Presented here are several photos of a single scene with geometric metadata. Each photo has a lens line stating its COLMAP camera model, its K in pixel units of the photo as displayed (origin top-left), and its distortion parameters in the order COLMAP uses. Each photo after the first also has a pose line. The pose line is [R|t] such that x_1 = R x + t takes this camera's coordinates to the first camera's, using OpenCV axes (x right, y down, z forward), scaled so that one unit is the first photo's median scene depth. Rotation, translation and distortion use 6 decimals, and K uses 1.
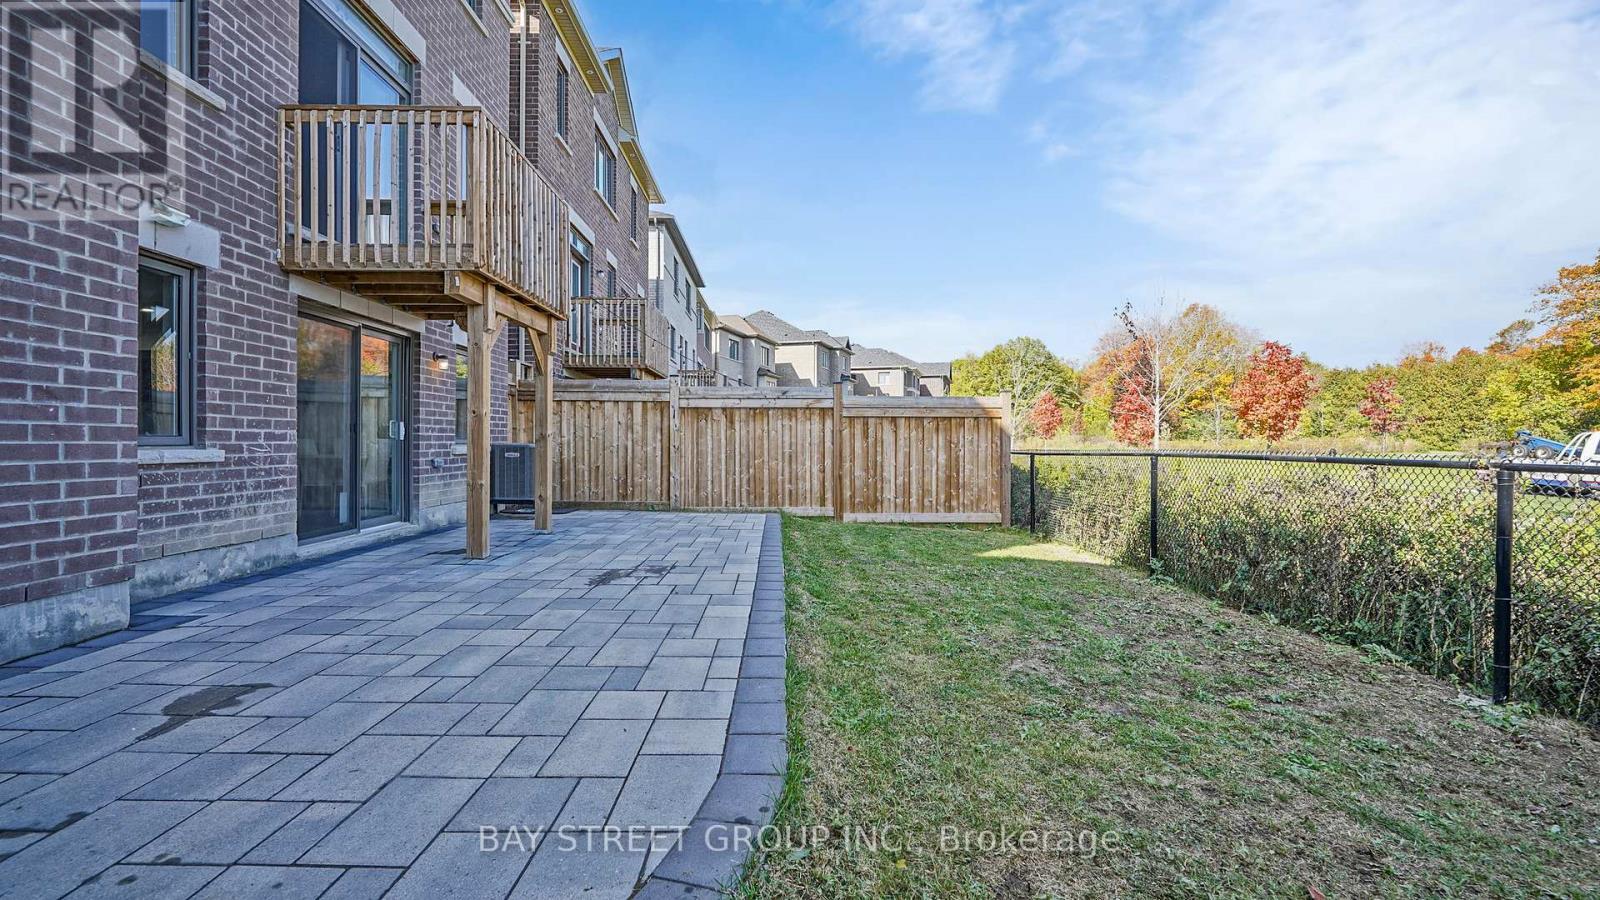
lens RADIAL K [[655.8, 0, 788.5], [0, 655.8, 446.2], [0, 0, 1]] dist [-0.003823, -0.000804]
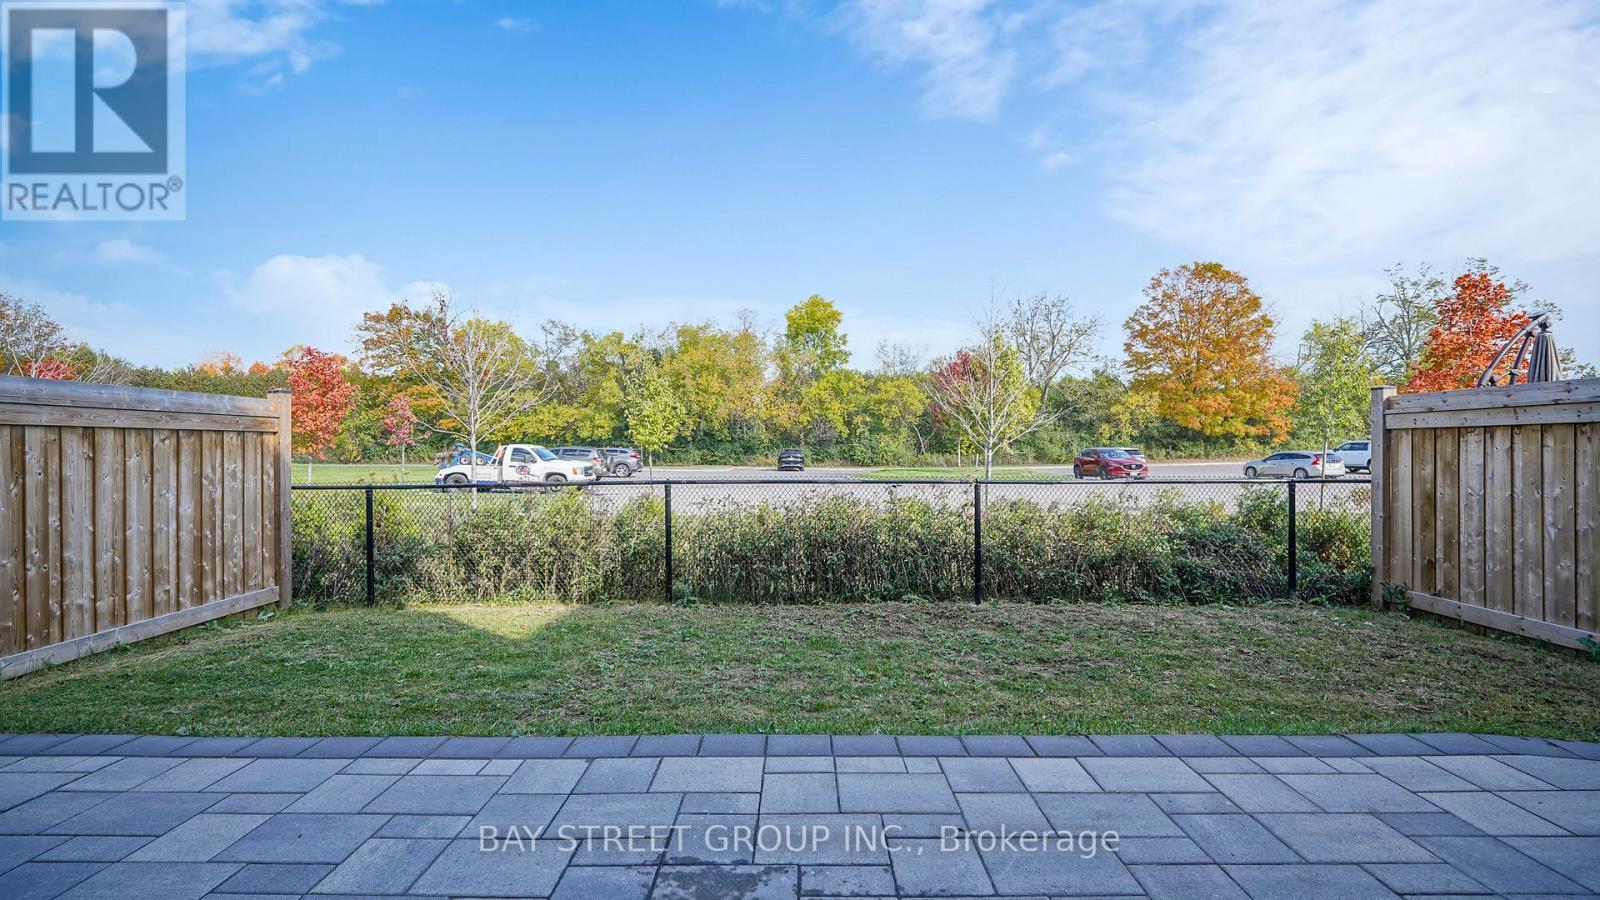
lens RADIAL K [[655.8, 0, 800.3], [0, 655.8, 450.3], [0, 0, 1]] dist [-0.003823, -0.000804]
pose [[0.024186, -0.007325, 0.999681, -0.287408], [0.006766, 0.999951, 0.007163, -0.028011], [-0.999685, 0.006591, 0.024234, 0.485686]]
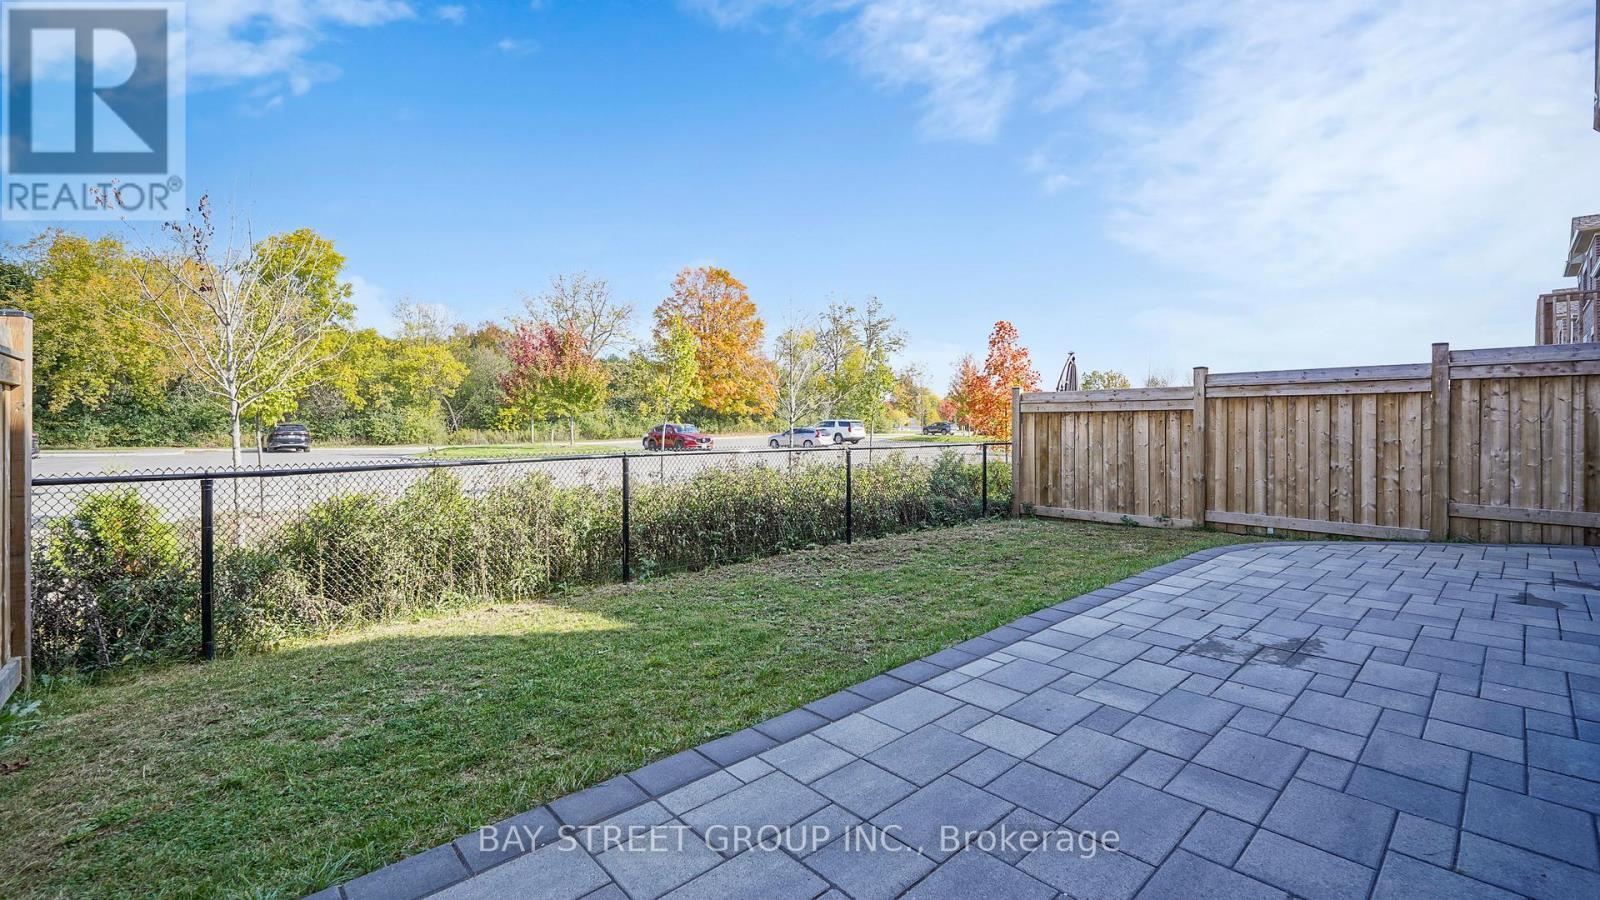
lens RADIAL K [[655.8, 0, 802.6], [0, 655.8, 433.3], [0, 0, 1]] dist [-0.003823, -0.000804]
pose [[-0.653847, -0.015351, 0.756471, -0.227969], [-0.001254, 0.999815, 0.019205, -0.026264], [-0.756626, 0.011608, -0.653745, 0.886204]]
